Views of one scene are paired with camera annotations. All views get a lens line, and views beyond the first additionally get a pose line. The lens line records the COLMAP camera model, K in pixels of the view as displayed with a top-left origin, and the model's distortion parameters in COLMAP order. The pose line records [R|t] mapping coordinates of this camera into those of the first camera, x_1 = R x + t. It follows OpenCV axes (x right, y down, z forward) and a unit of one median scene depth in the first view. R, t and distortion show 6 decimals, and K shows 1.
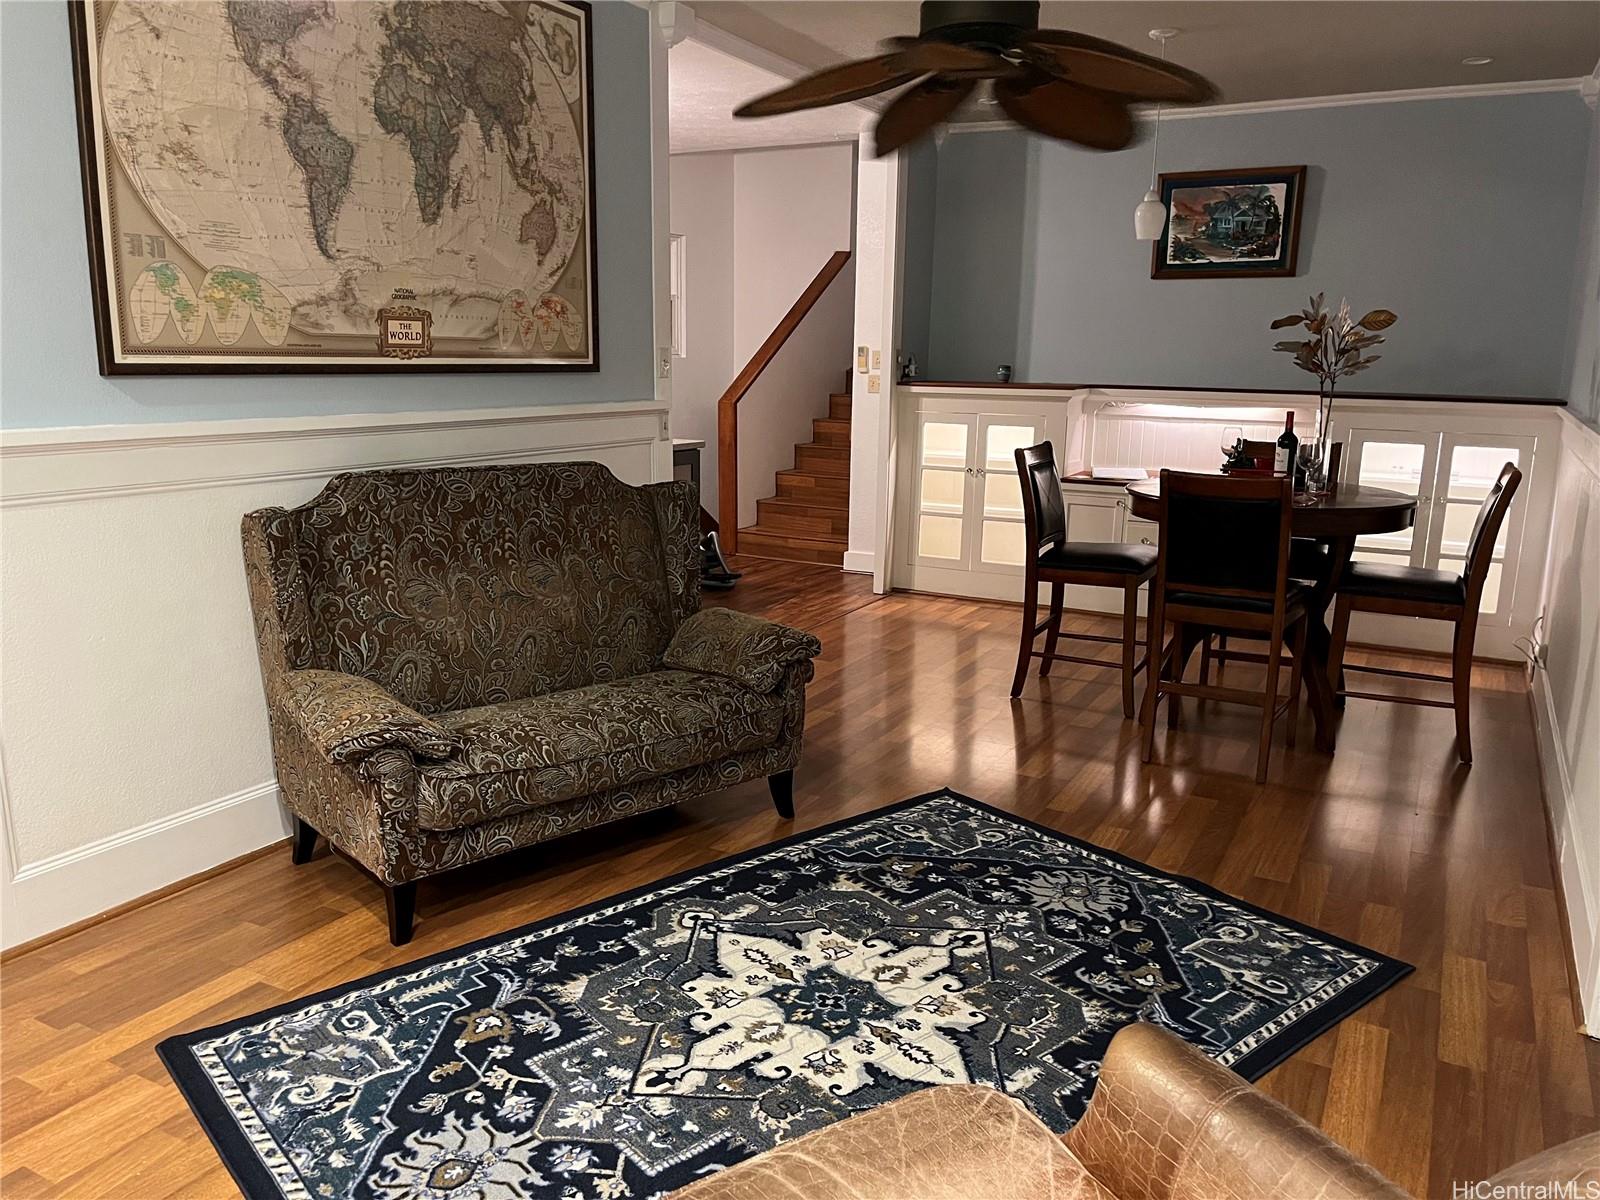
lens RADIAL K [[1205.4, 0, 799.0], [0, 1205.4, 598.9], [0, 0, 1]] dist [0.019739, 0.004779]
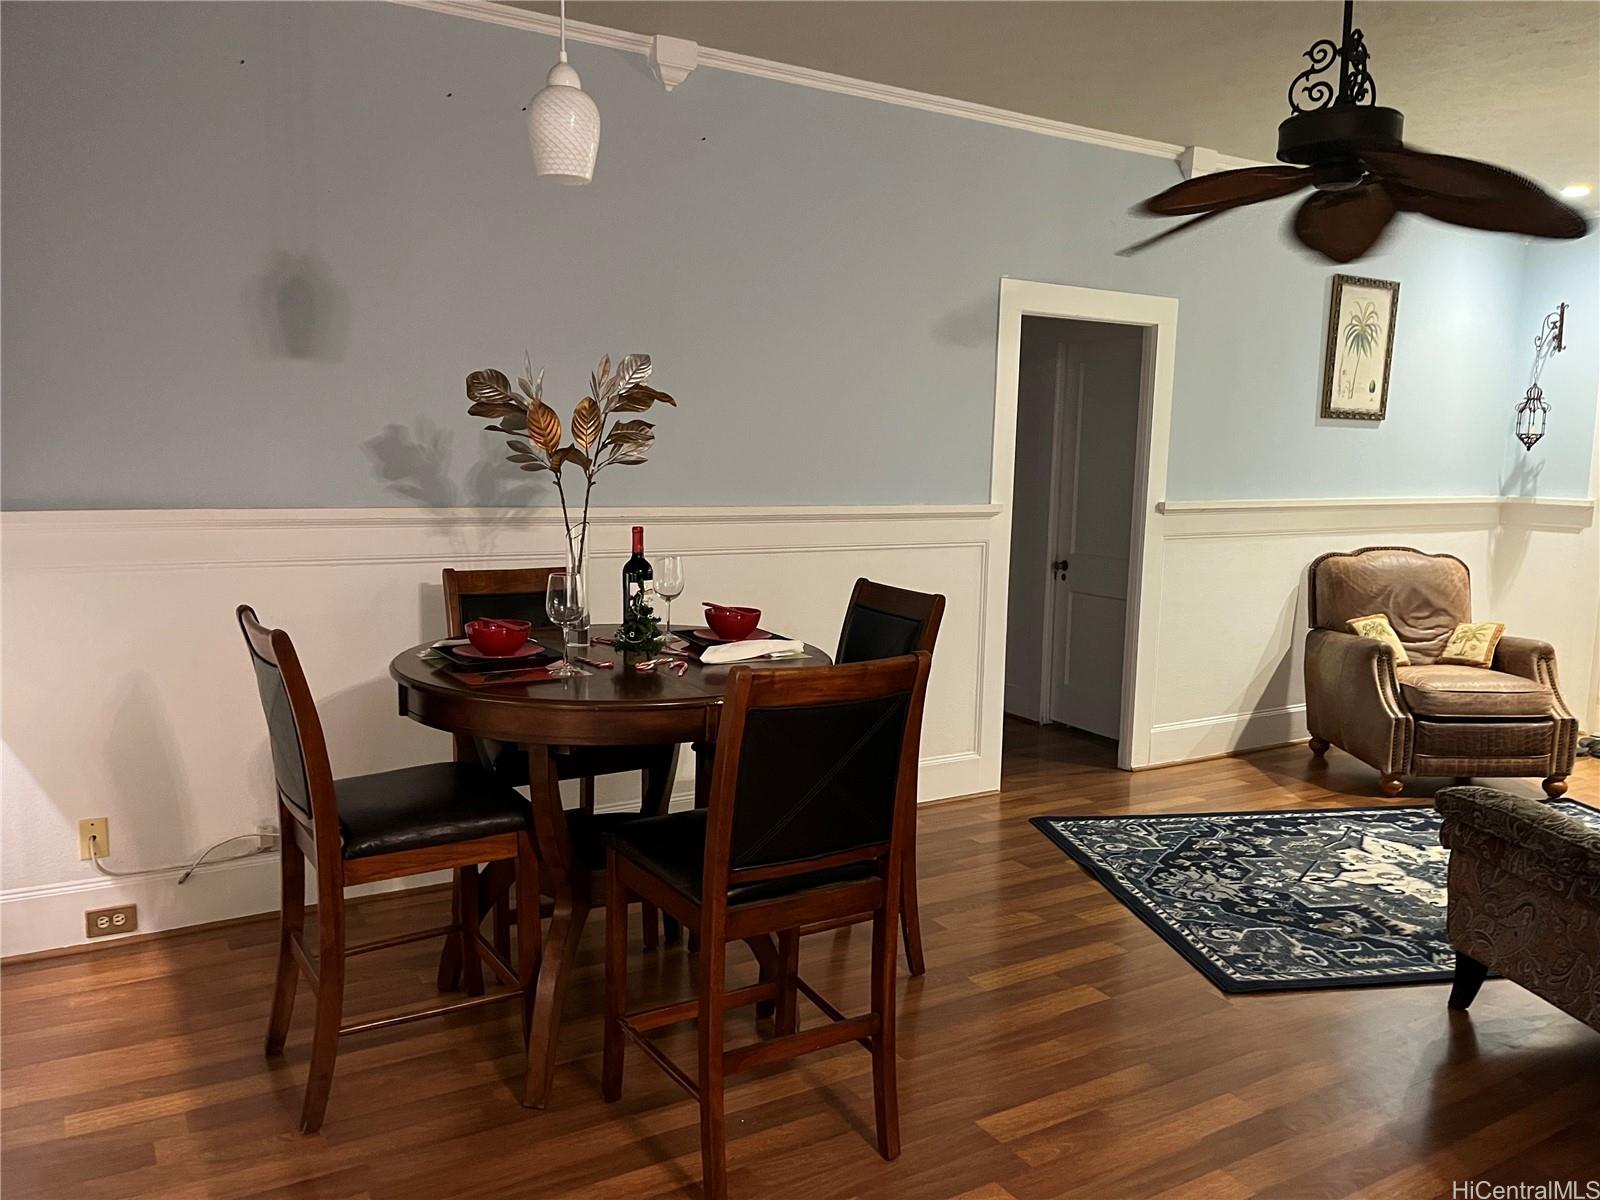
lens RADIAL K [[1205.4, 0, 806.1], [0, 1205.4, 603.1], [0, 0, 1]] dist [0.019739, 0.004779]
pose [[-0.857228, -0.098502, 0.505429, -0.024820], [0.073771, 0.947917, 0.309856, -0.461879], [-0.509626, 0.302903, -0.805314, 2.203894]]
